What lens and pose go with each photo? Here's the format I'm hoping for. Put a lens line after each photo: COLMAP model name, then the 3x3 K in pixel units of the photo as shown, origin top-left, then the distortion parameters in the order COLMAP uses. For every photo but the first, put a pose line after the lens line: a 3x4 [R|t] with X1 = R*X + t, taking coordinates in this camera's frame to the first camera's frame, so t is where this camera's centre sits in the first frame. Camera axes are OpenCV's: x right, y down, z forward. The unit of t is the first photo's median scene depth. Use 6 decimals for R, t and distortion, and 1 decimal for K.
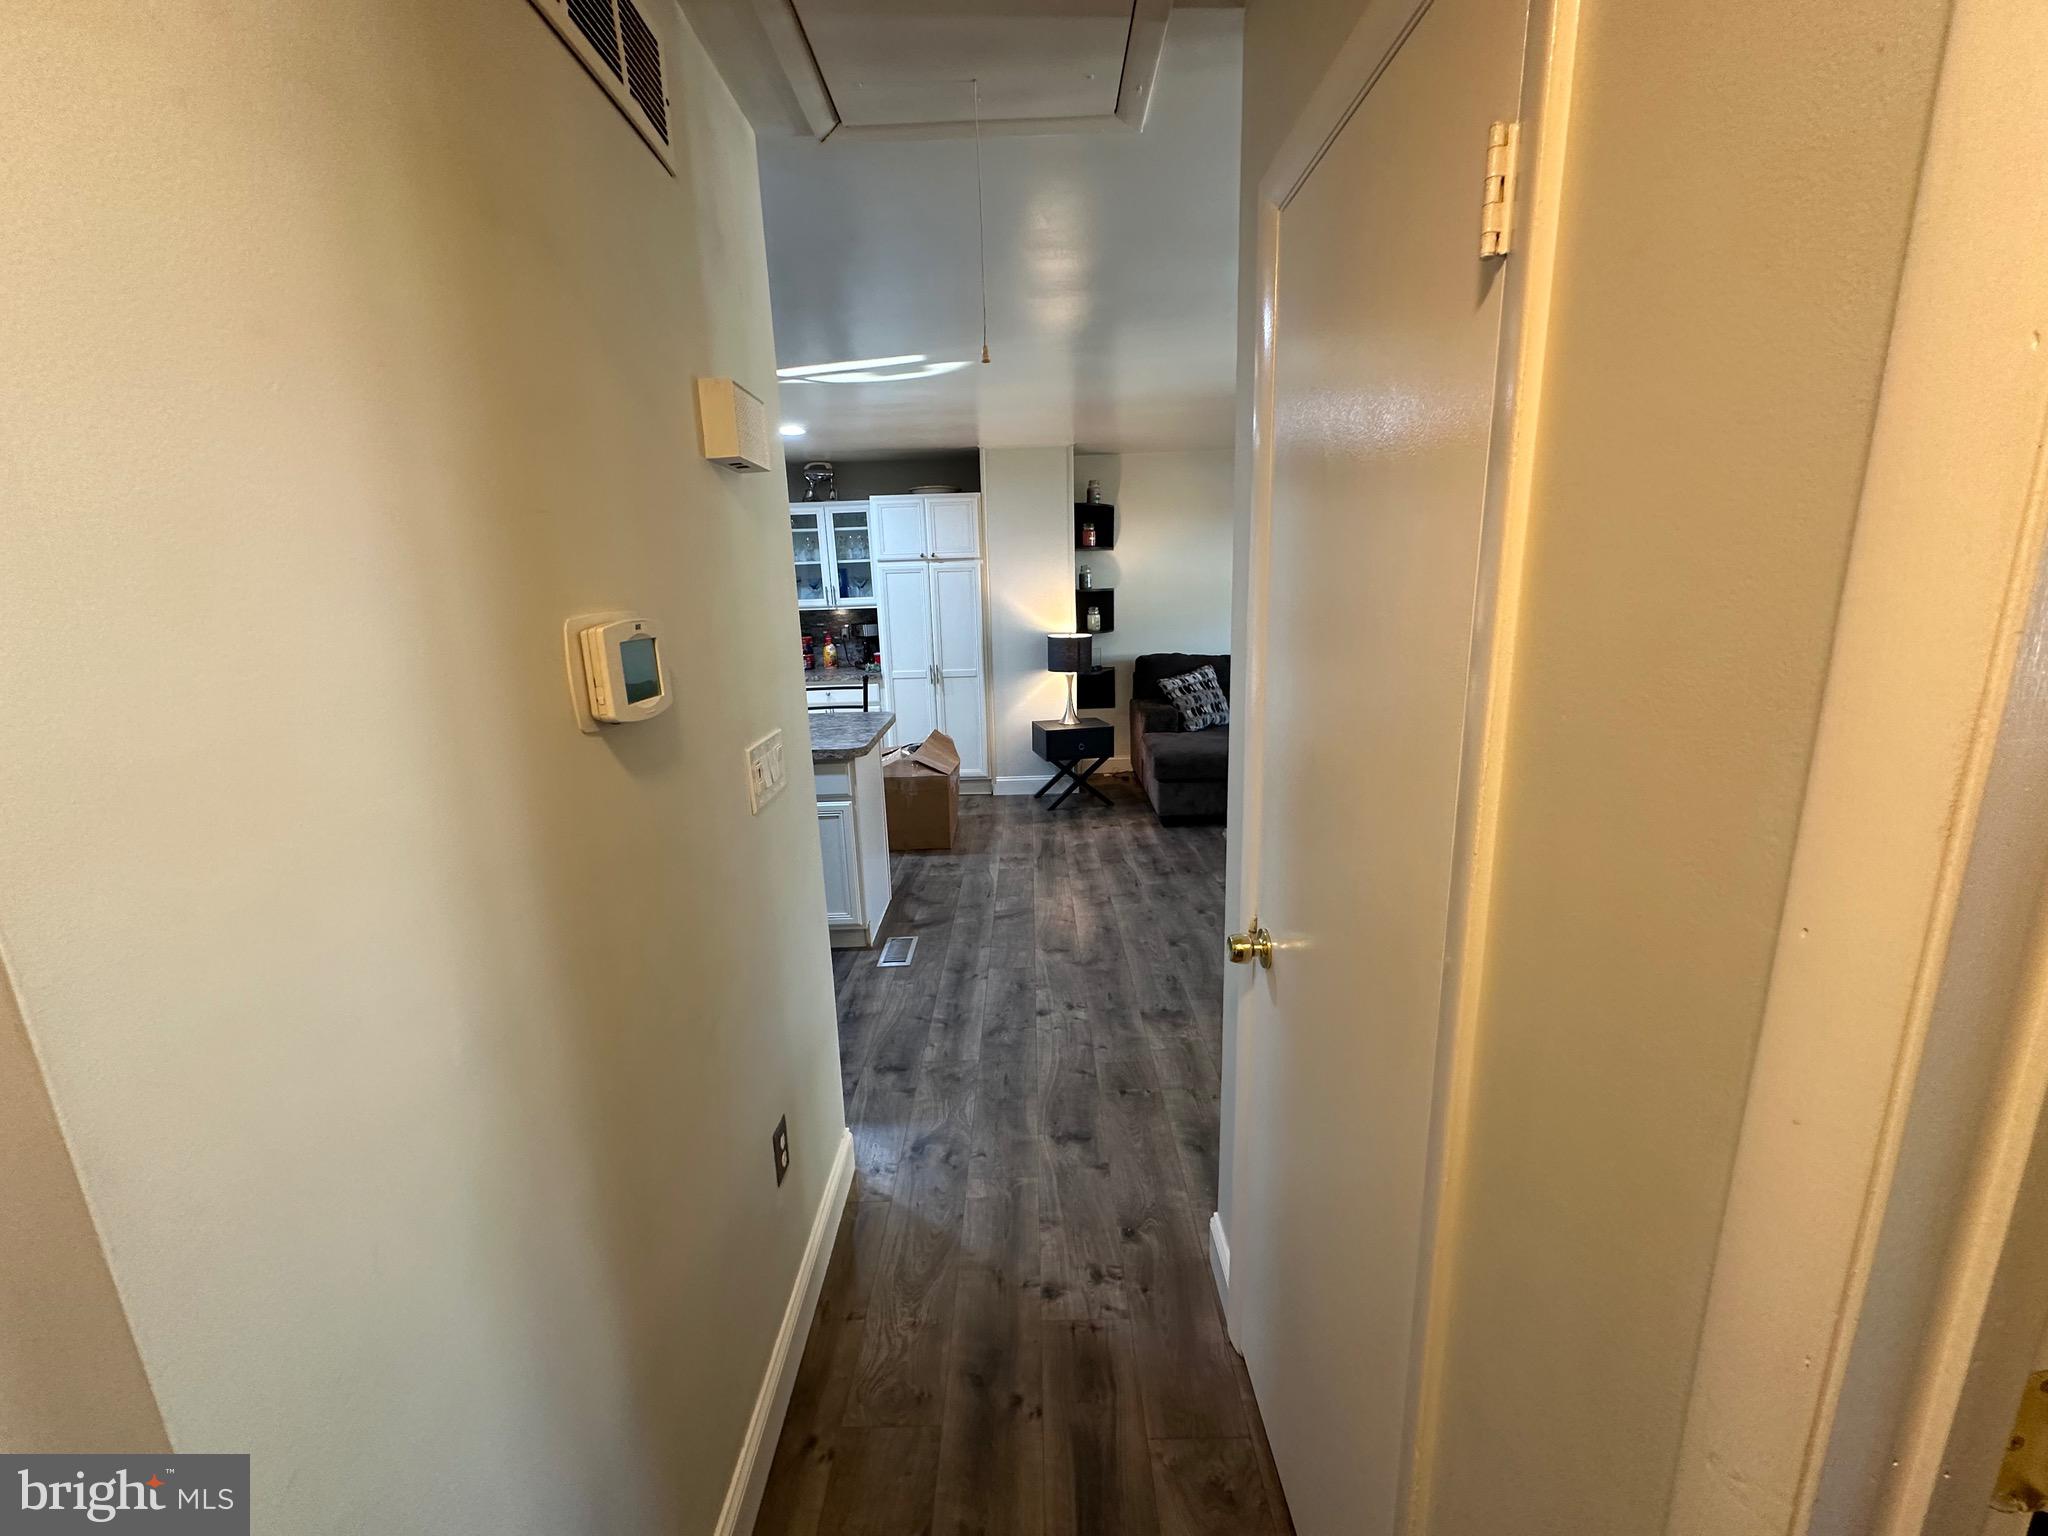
lens RADIAL K [[816.3, 0, 1024.0], [0, 816.3, 768.0], [0, 0, 1]] dist [-0.002535, 0.000331]
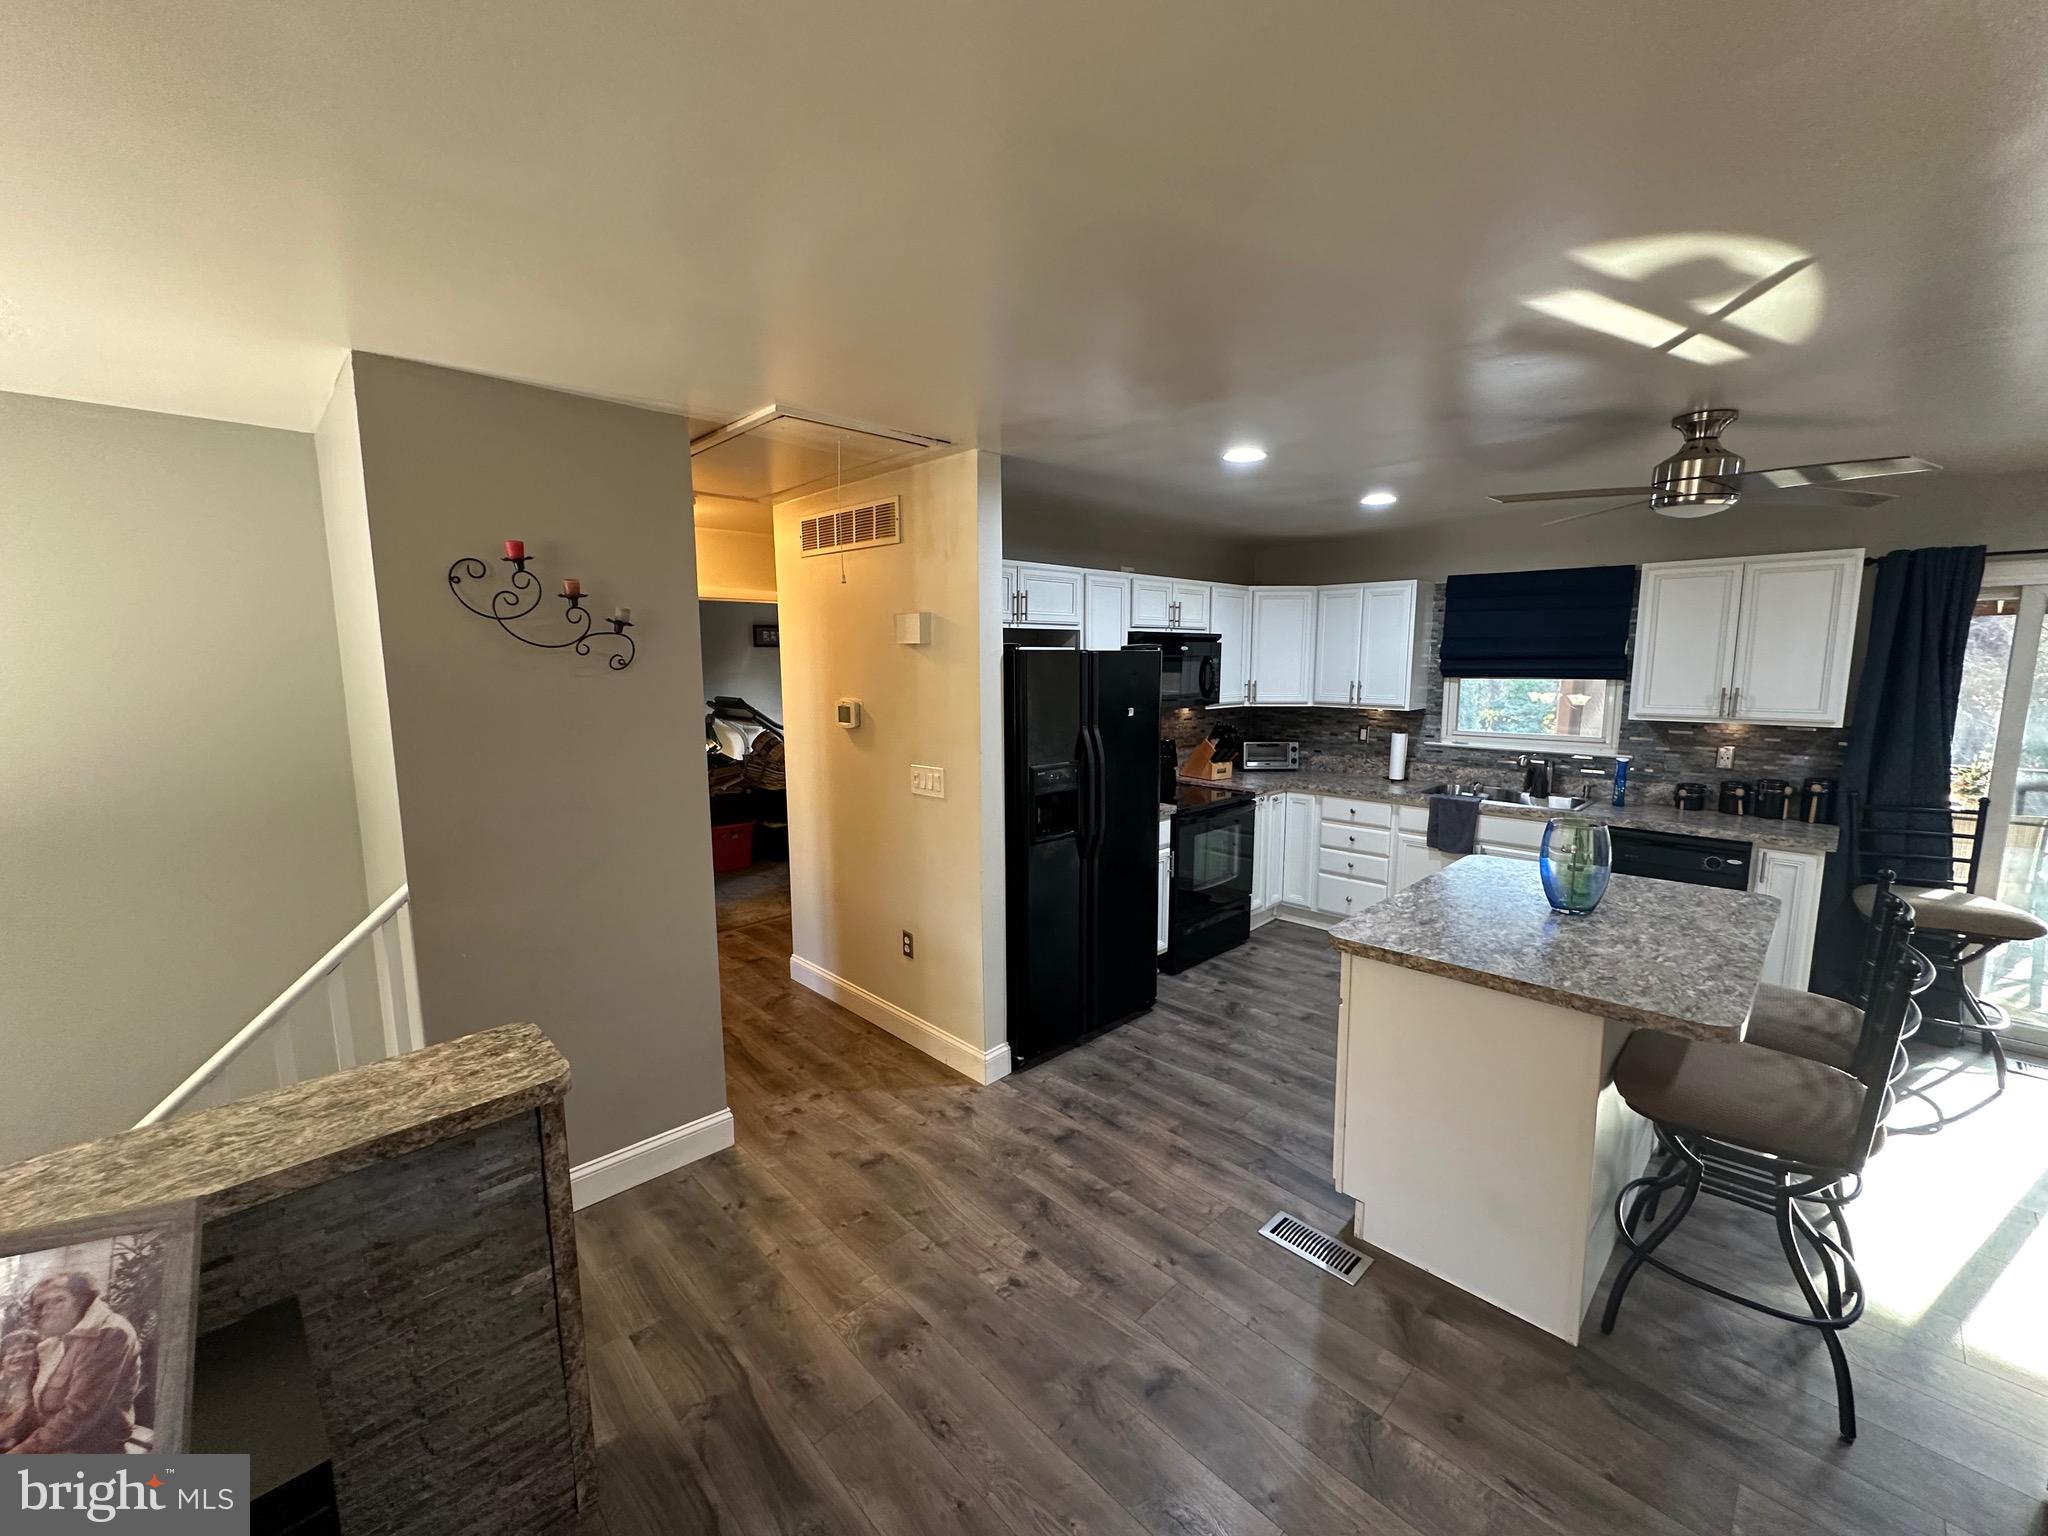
lens RADIAL K [[816.3, 0, 1024.0], [0, 816.3, 768.0], [0, 0, 1]] dist [-0.002535, 0.000331]
pose [[-0.715727, 0.129506, -0.686267, 0.317080], [-0.127431, 0.941942, 0.310656, -0.240590], [0.686655, 0.309797, -0.657670, 0.858698]]
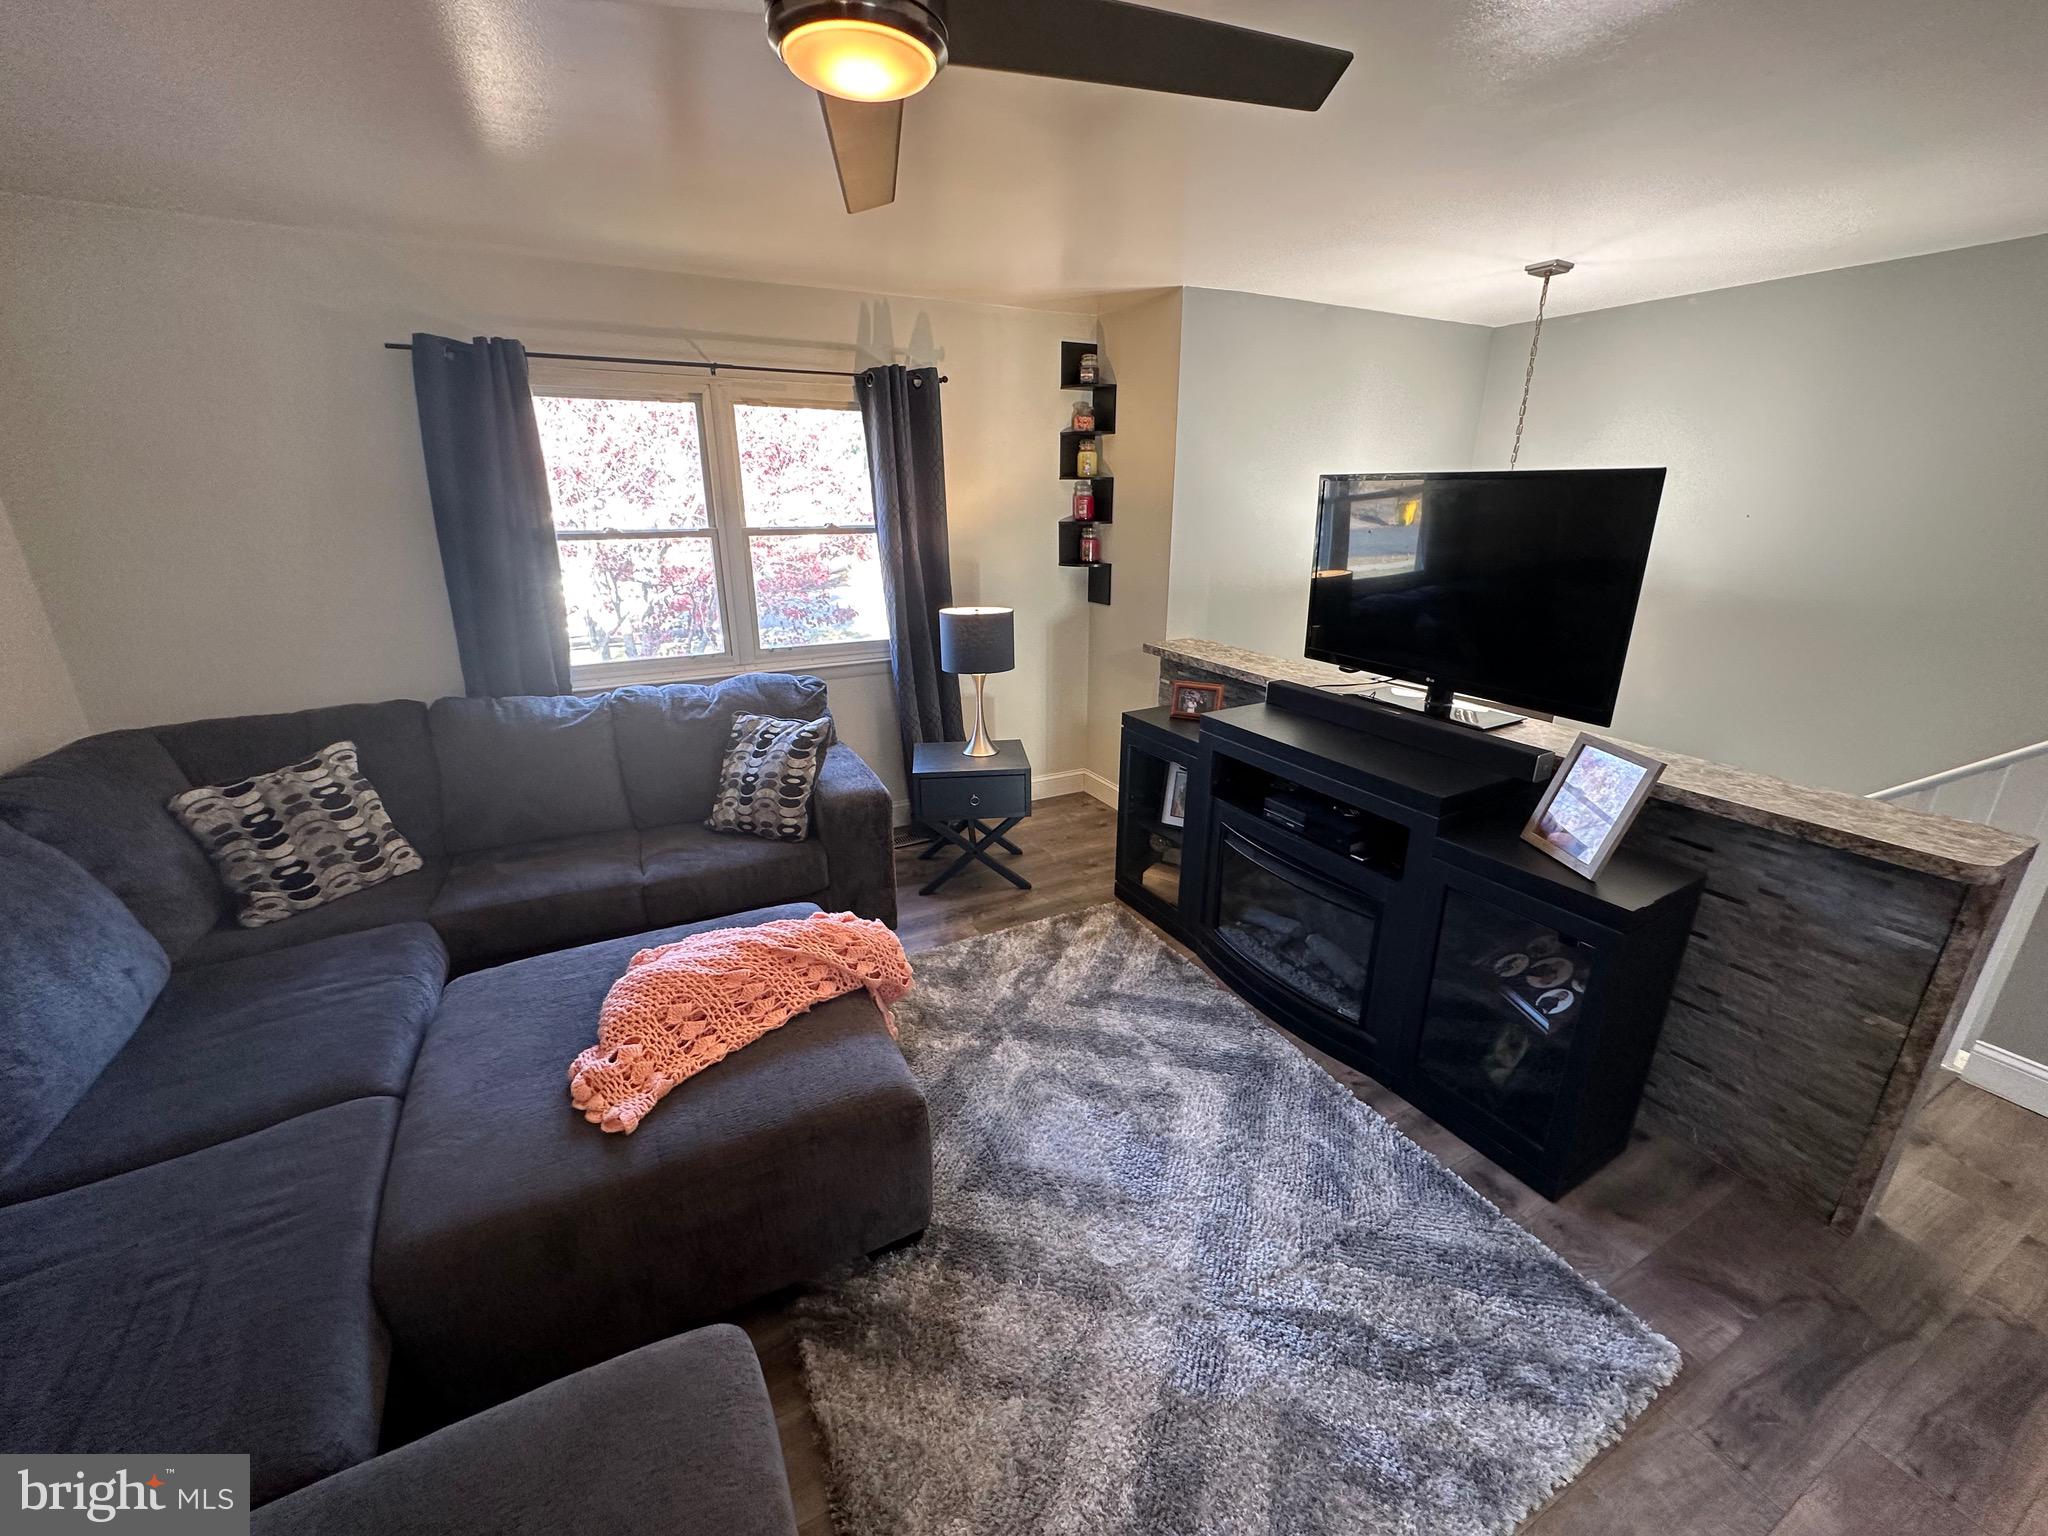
lens RADIAL K [[816.3, 0, 1024.0], [0, 816.3, 768.0], [0, 0, 1]] dist [-0.002535, 0.000331]
pose [[-0.467797, -0.254332, 0.846452, 0.159039], [0.210502, 0.898083, 0.386181, -0.258630], [-0.858402, 0.358834, -0.366584, 1.011268]]
